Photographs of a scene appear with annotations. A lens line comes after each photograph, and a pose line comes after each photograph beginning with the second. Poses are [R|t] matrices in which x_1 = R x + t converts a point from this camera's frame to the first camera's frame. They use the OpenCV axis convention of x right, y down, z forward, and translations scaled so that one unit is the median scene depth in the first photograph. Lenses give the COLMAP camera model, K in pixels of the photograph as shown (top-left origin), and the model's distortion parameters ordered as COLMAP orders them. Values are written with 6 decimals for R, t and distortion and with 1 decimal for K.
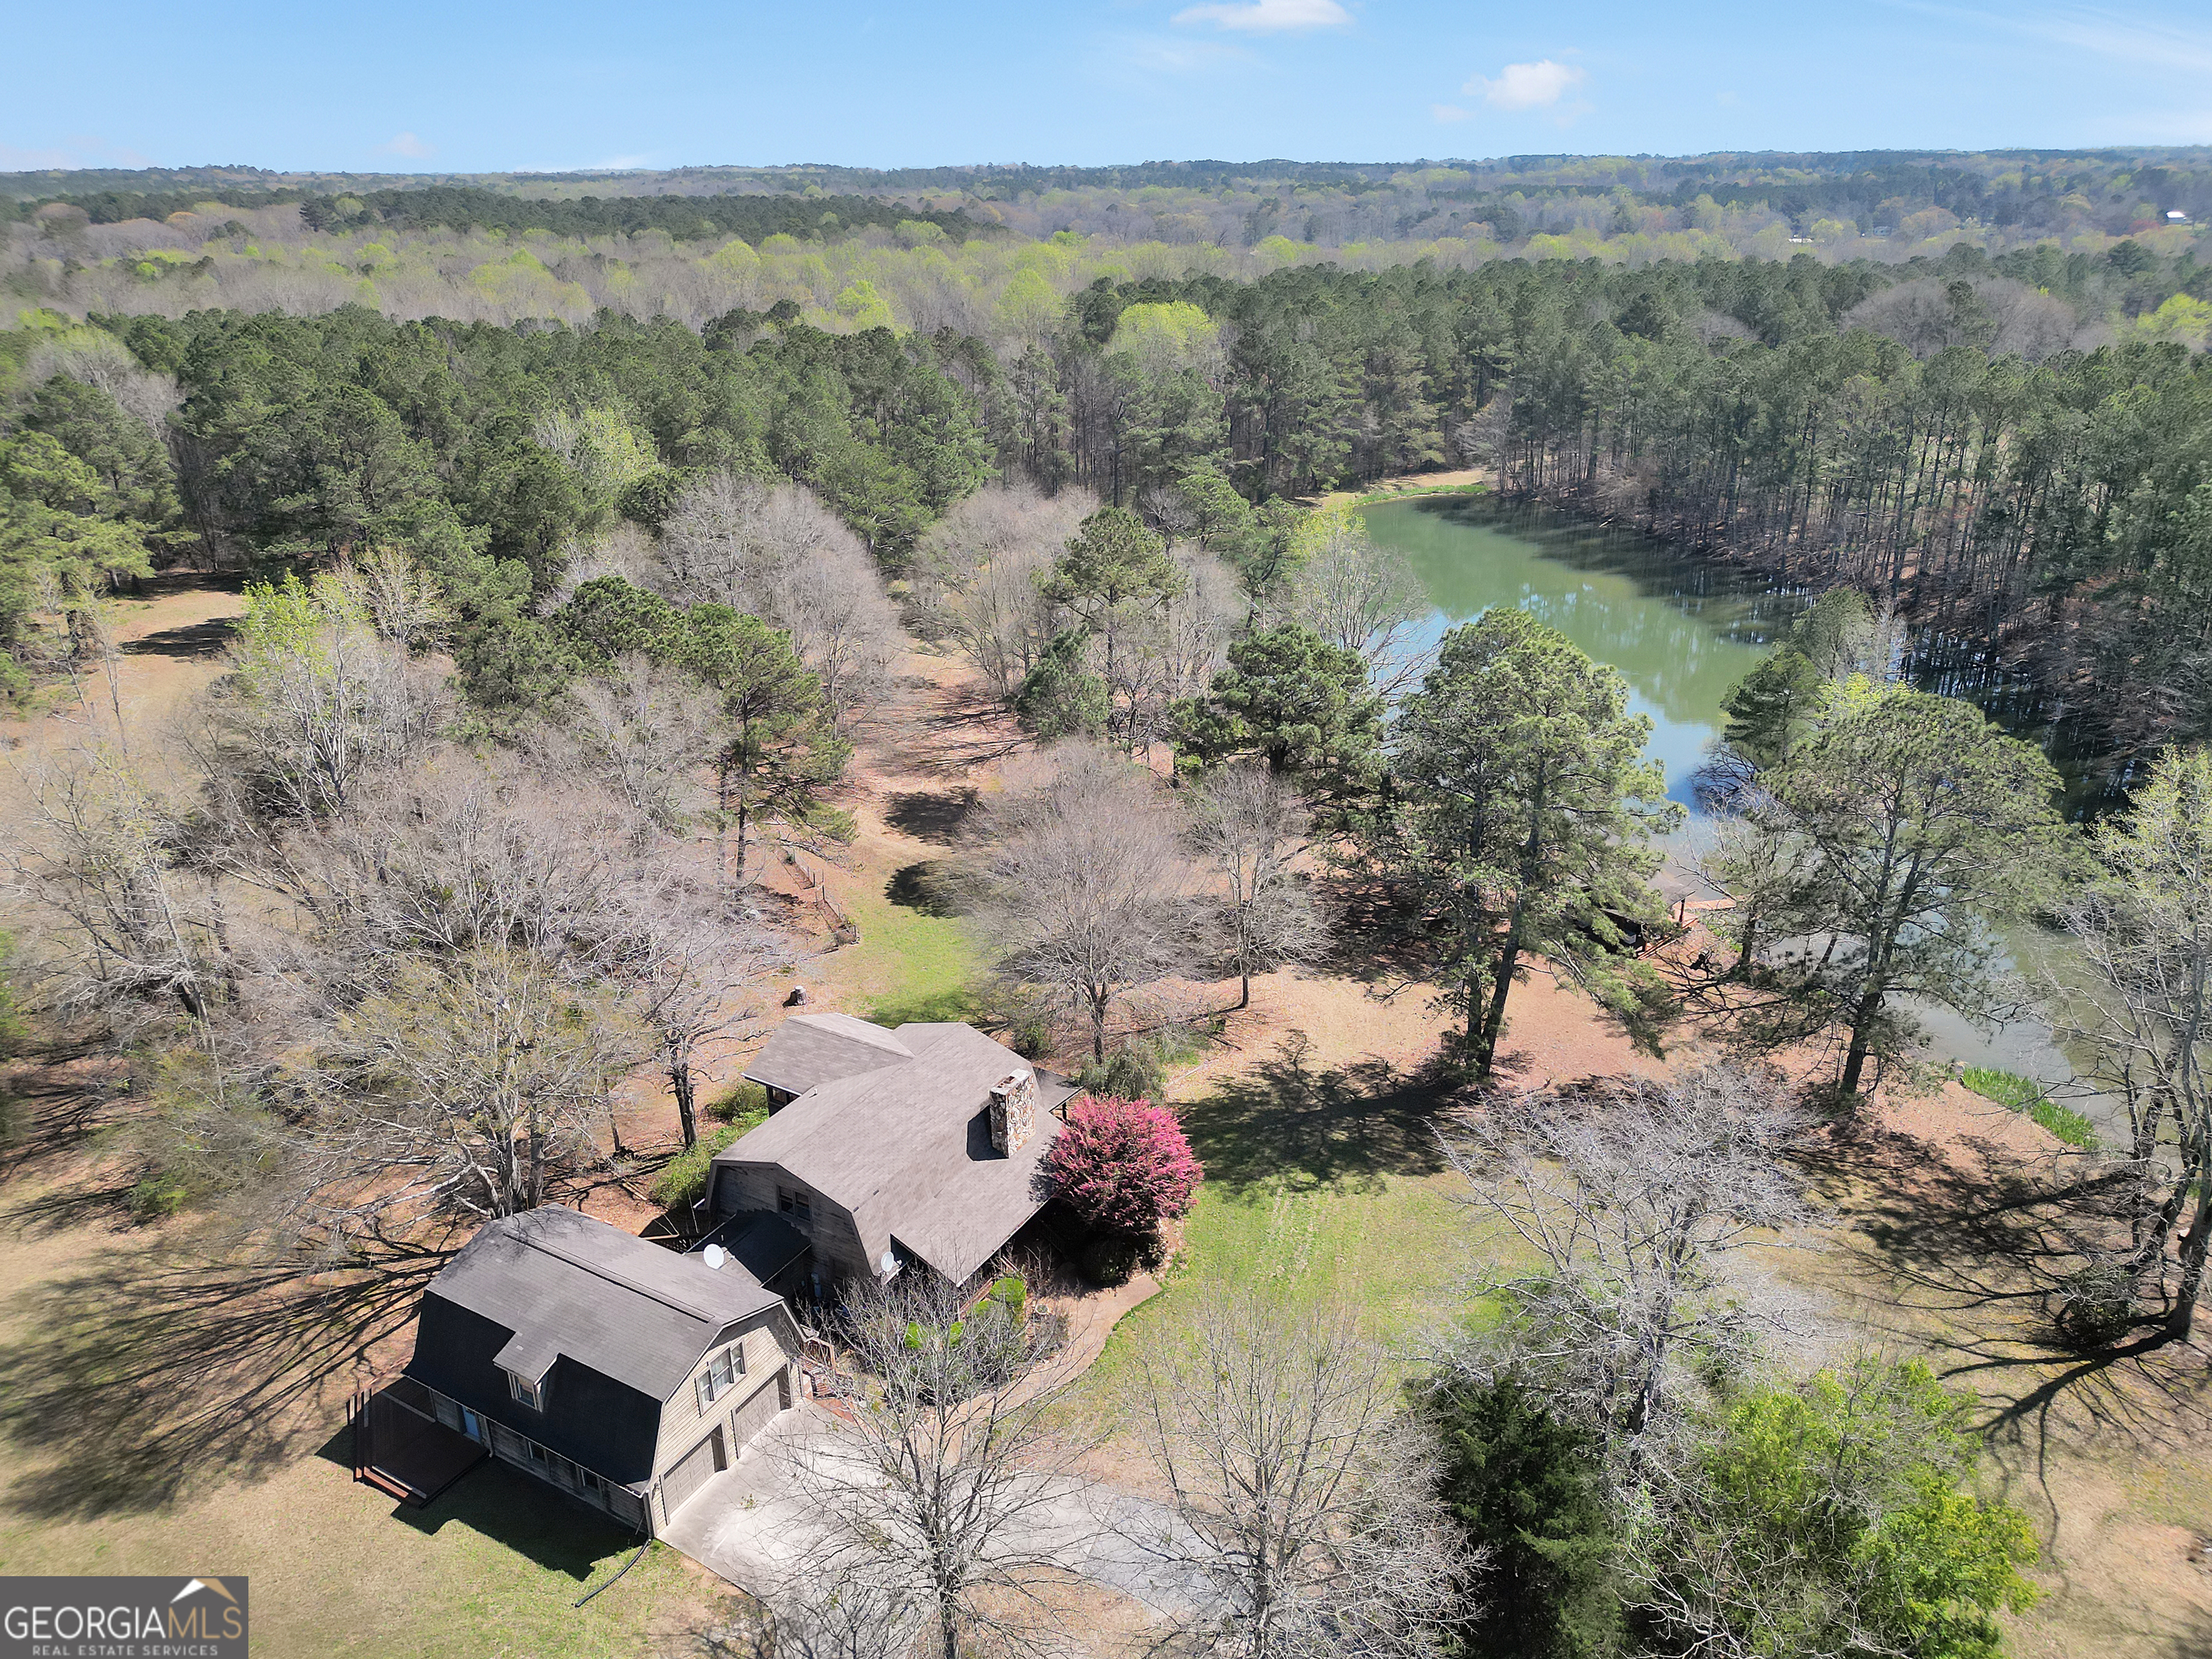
lens RADIAL K [[1569.4, 0, 1099.0], [0, 1569.4, 828.1], [0, 0, 1]] dist [0.025671, -0.005947]
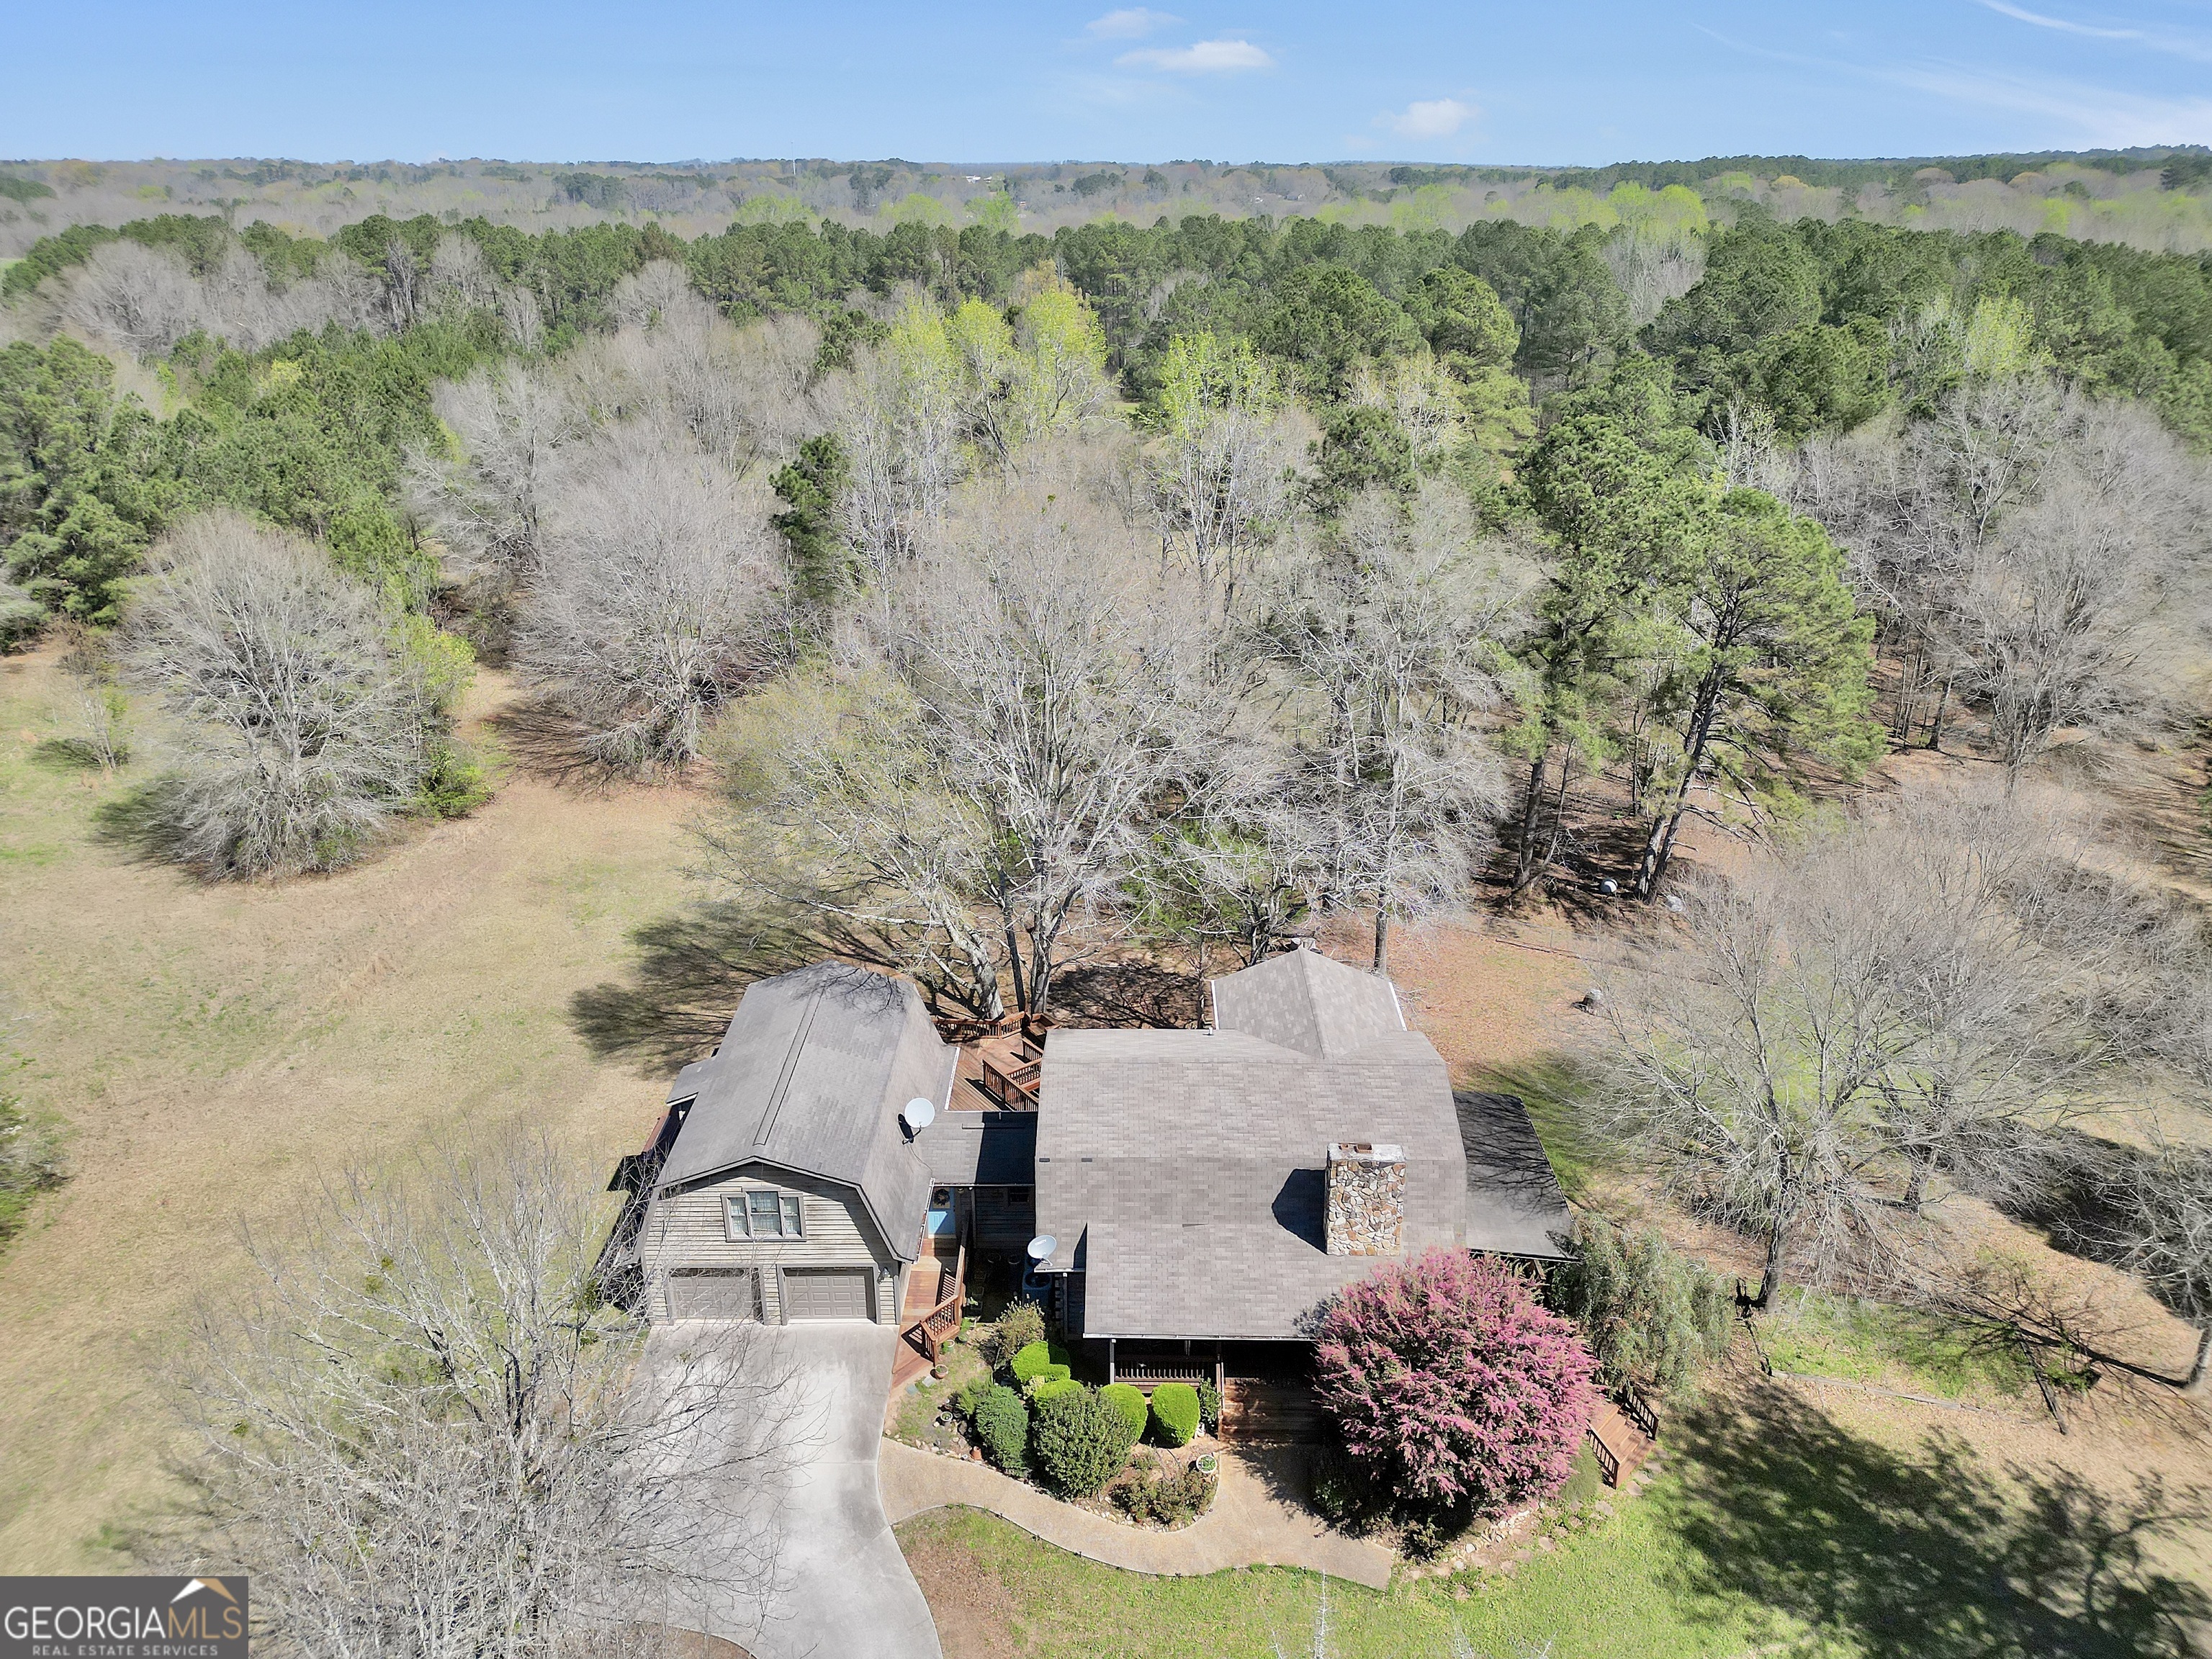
lens RADIAL K [[1569.4, 0, 1106.5], [0, 1569.4, 828.3], [0, 0, 1]] dist [0.025671, -0.005947]
pose [[0.495458, 0.352185, -0.794032, 0.358402], [-0.334845, 0.920907, 0.199524, -0.054451], [0.801499, 0.167022, 0.574198, 0.522395]]
